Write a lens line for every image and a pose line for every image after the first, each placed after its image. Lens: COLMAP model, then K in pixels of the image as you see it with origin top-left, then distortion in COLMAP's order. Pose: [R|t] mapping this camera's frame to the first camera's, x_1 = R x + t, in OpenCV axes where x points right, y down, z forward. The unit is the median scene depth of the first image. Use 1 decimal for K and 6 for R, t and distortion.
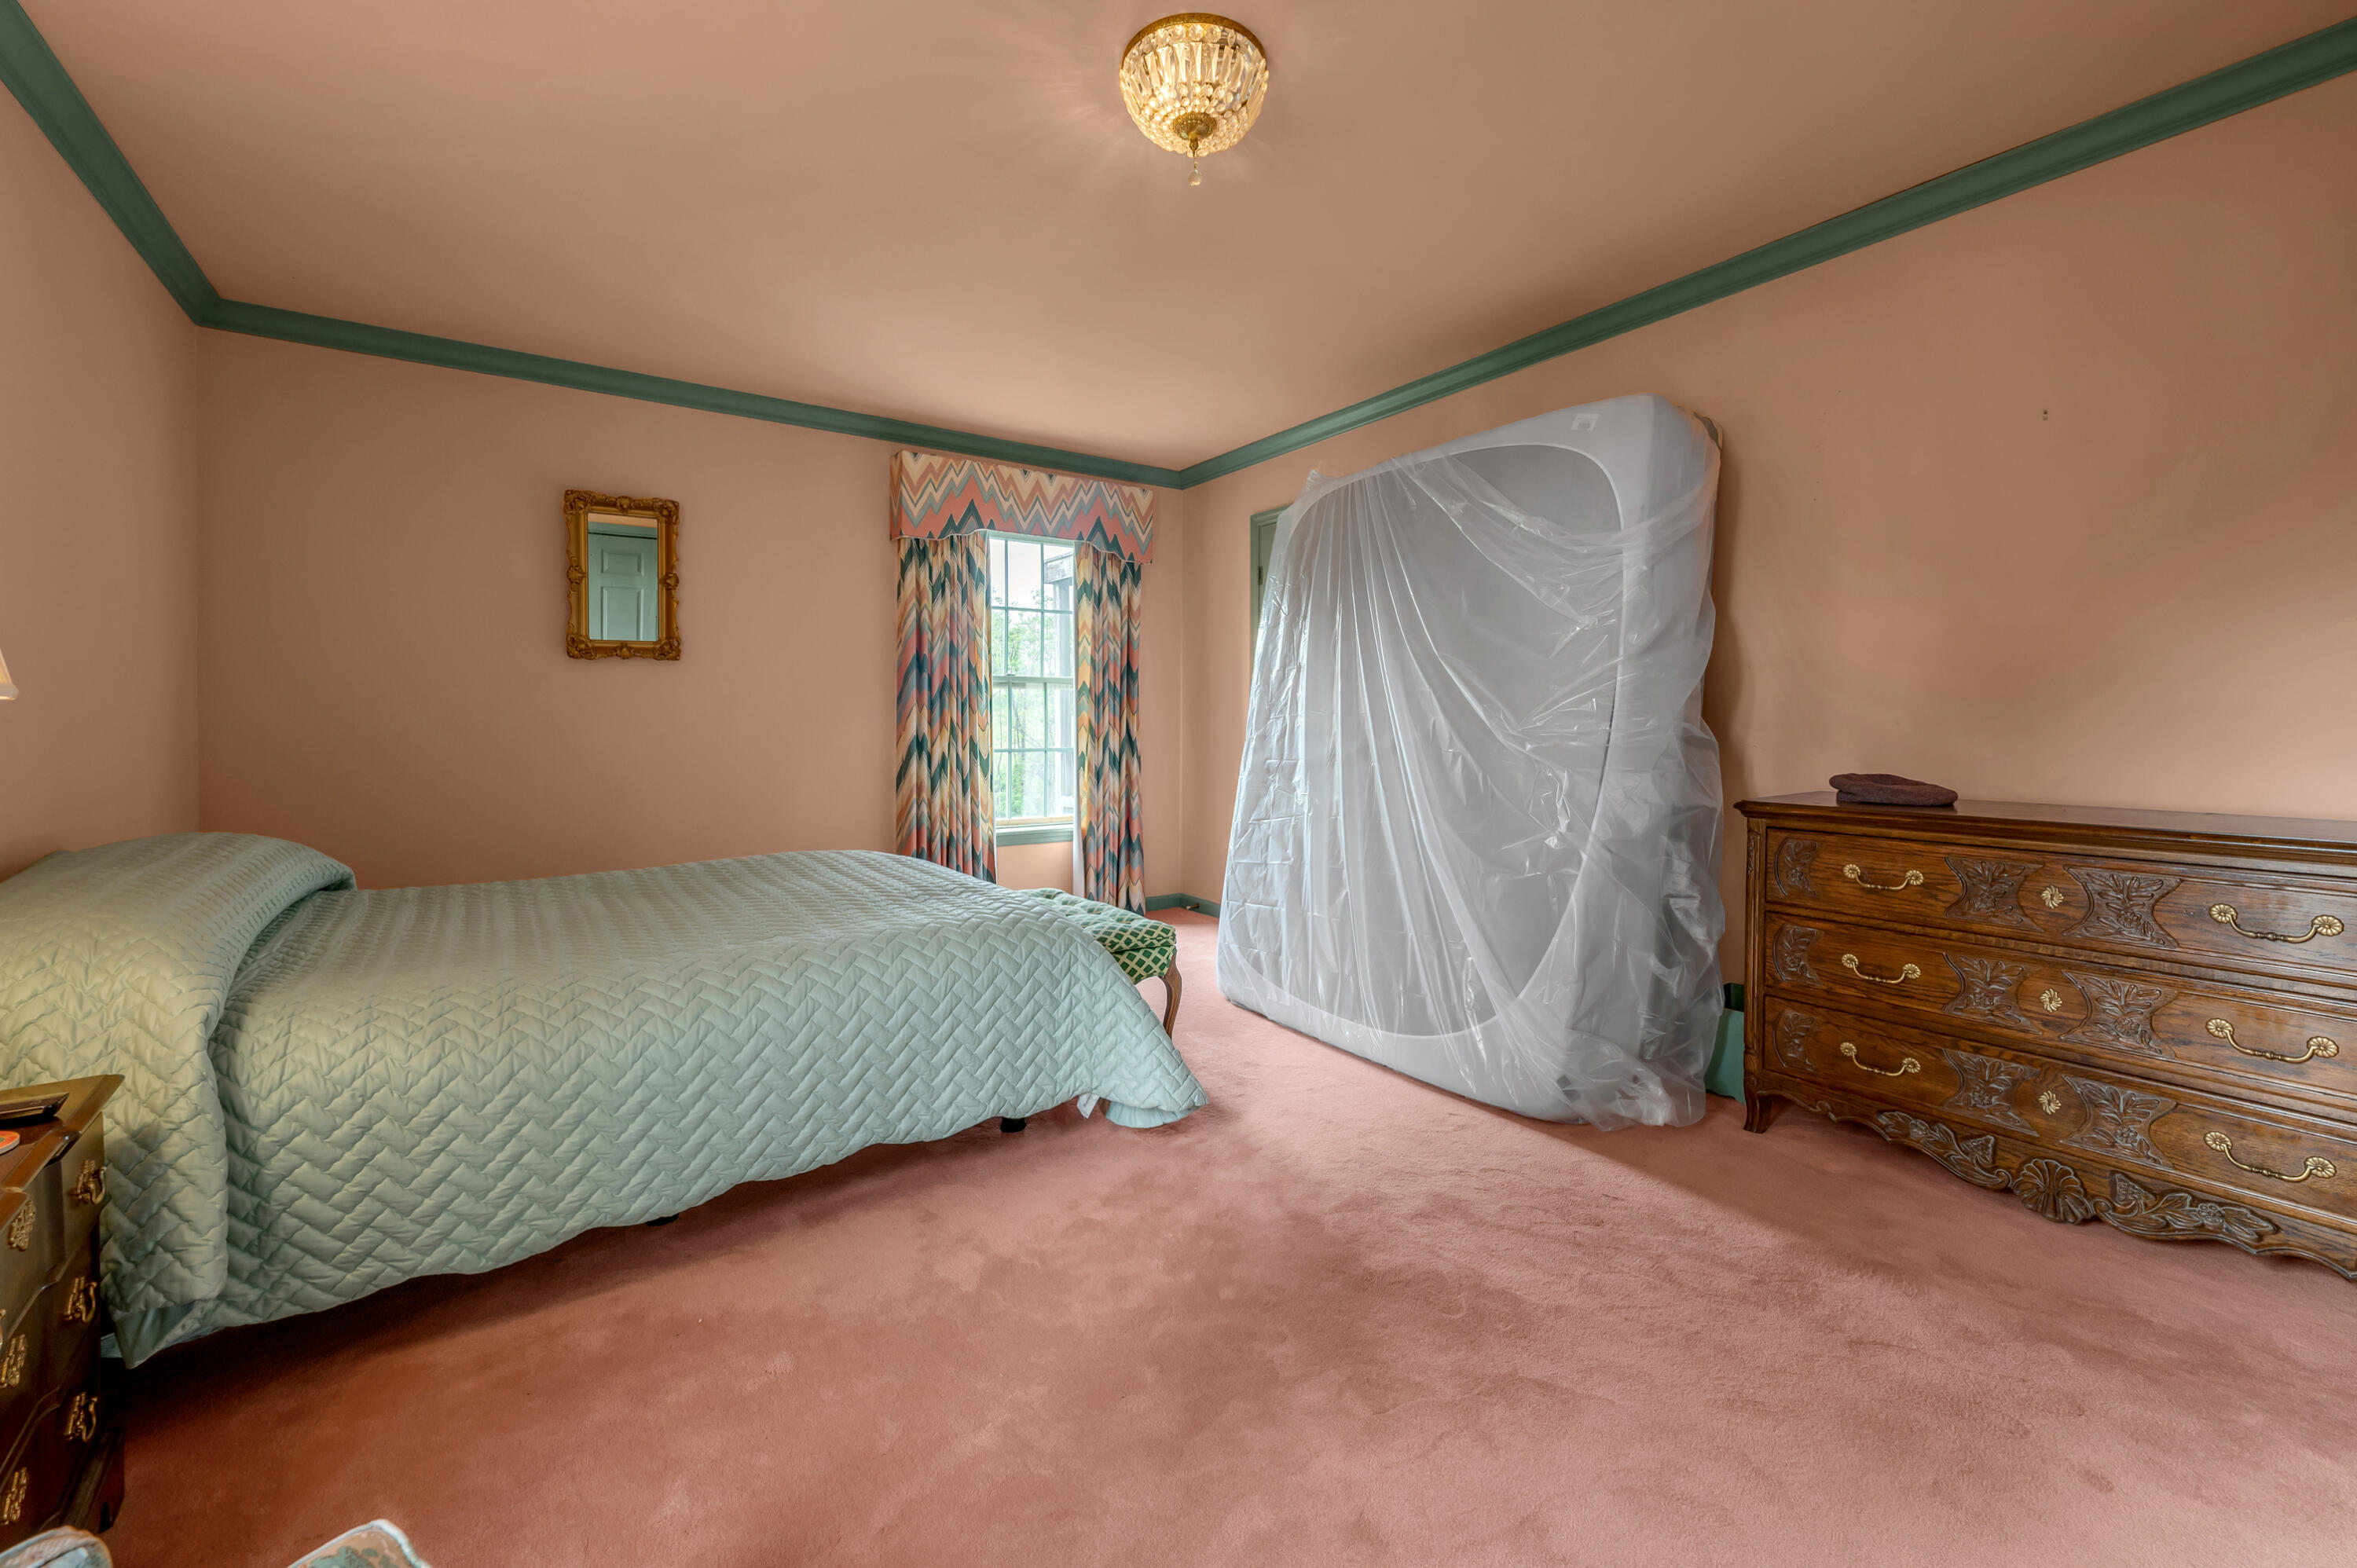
lens RADIAL K [[978.5, 0, 1184.6], [0, 978.5, 728.5], [0, 0, 1]] dist [0.013565, -0.000053]
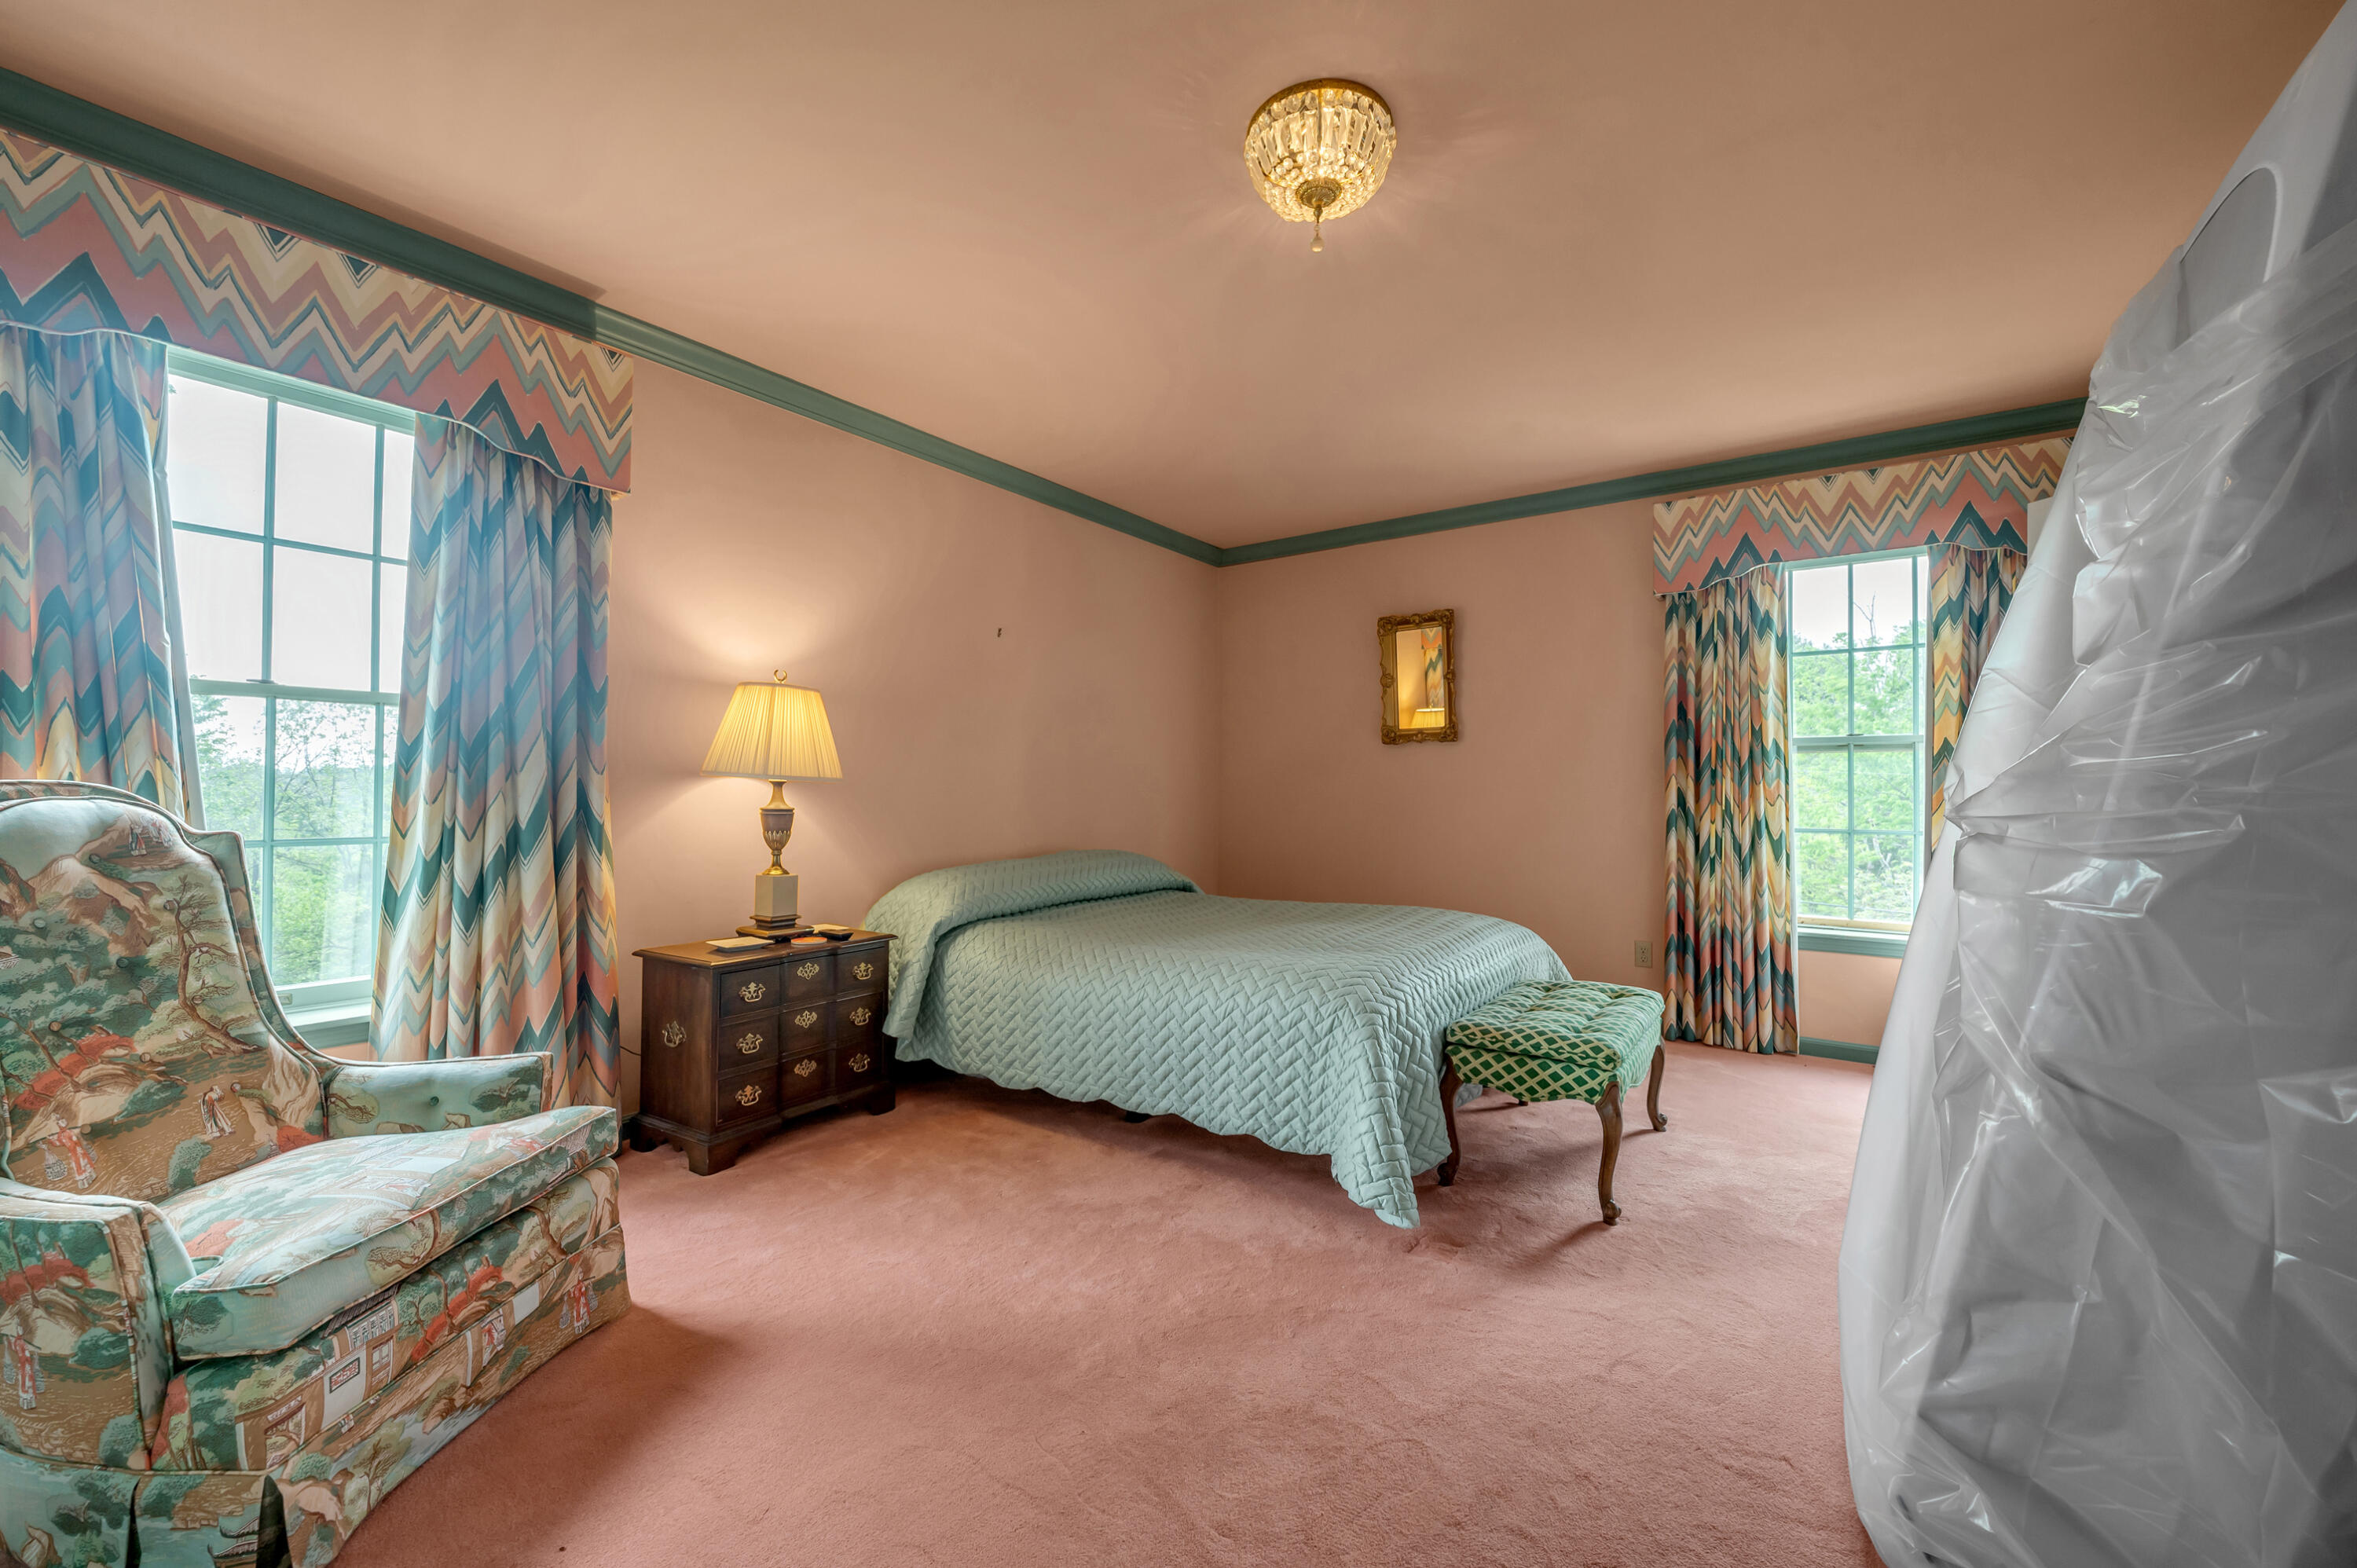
lens RADIAL K [[946.5, 0, 1175.7], [0, 946.5, 787.5], [0, 0, 1]] dist [-0.001112, -0.000139]
pose [[0.327444, -0.002005, -0.944868, 0.413246], [-0.012072, 0.999907, -0.006305, -0.001820], [0.944793, 0.013471, 0.327390, 0.275380]]
